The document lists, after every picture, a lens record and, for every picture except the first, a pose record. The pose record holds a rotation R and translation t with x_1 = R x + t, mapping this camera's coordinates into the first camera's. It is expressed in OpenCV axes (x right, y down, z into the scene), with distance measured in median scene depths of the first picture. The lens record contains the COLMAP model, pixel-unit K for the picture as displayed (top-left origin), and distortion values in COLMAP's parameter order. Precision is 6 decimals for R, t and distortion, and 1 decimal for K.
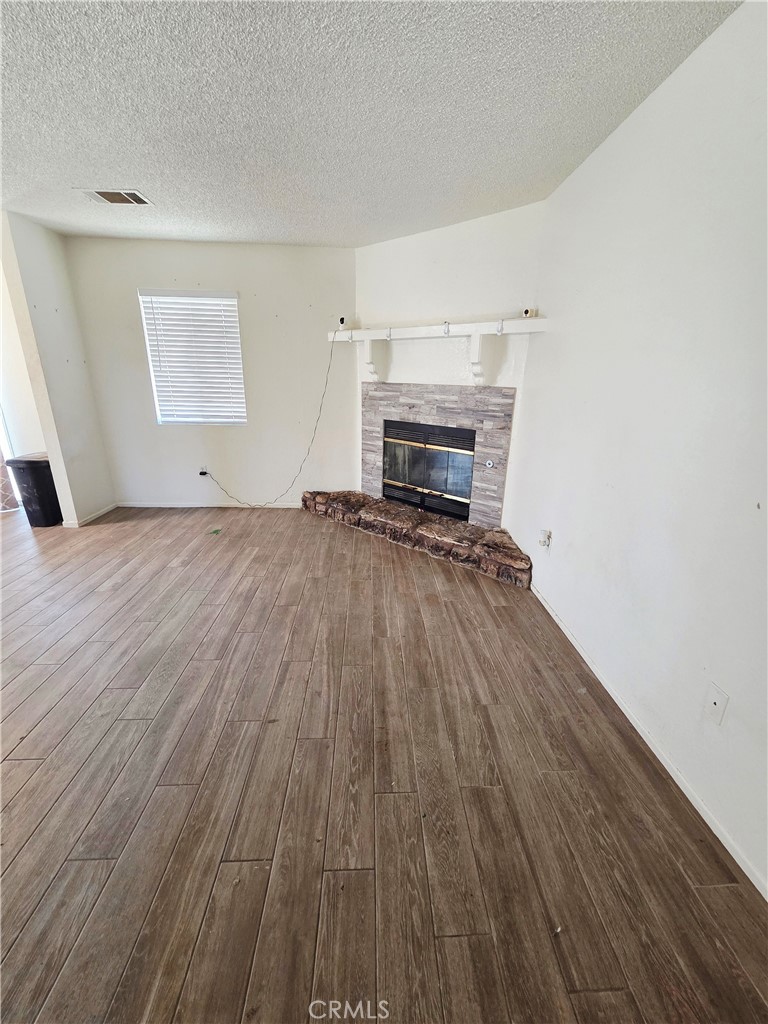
lens RADIAL K [[407.7, 0, 373.7], [0, 407.7, 518.2], [0, 0, 1]] dist [0.000034, 0.000023]
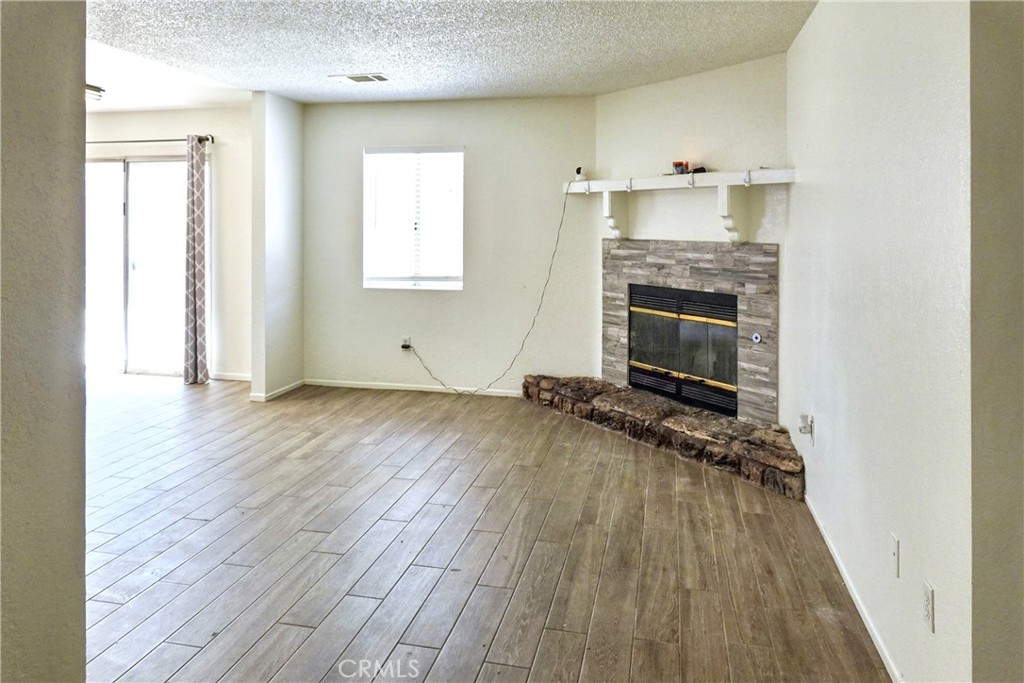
lens RADIAL K [[685.5, 0, 492.7], [0, 685.5, 253.0], [0, 0, 1]] dist [-0.000848, 0.000783]
pose [[0.966540, -0.002427, -0.256503, 0.124800], [-0.073927, 0.954893, -0.287601, 0.114298], [0.245631, 0.296940, 0.922763, -0.341443]]
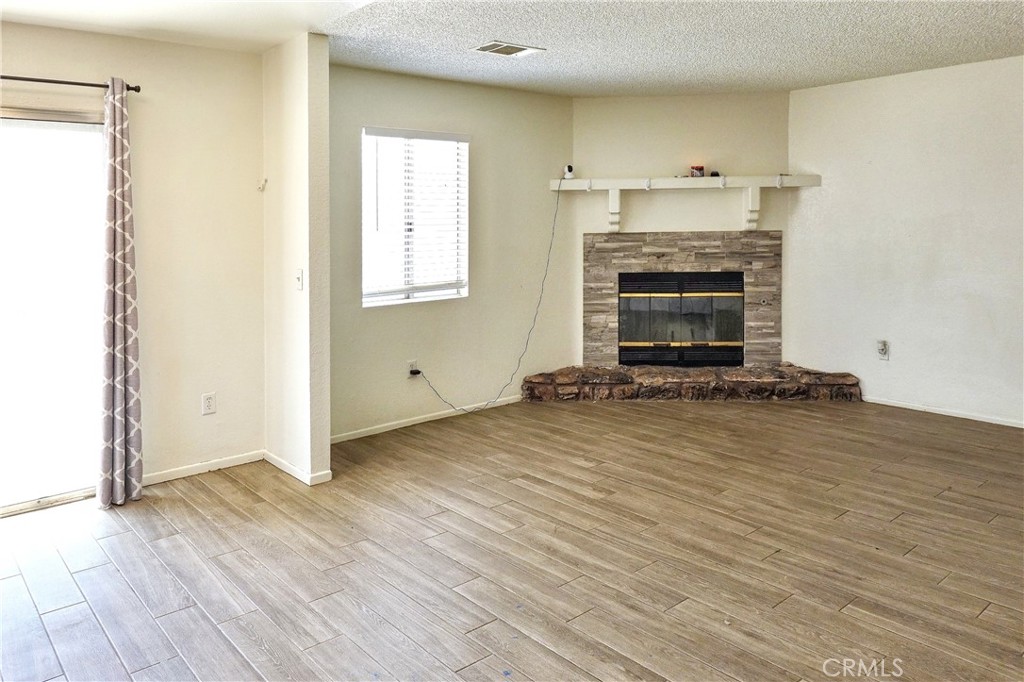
lens RADIAL K [[725.3, 0, 490.4], [0, 725.3, 251.7], [0, 0, 1]] dist [-0.002755, -0.005763]
pose [[0.800080, -0.056342, 0.597241, -1.262090], [0.229710, 0.948472, -0.218251, -0.010616], [-0.554170, 0.311810, 0.771796, -0.068451]]
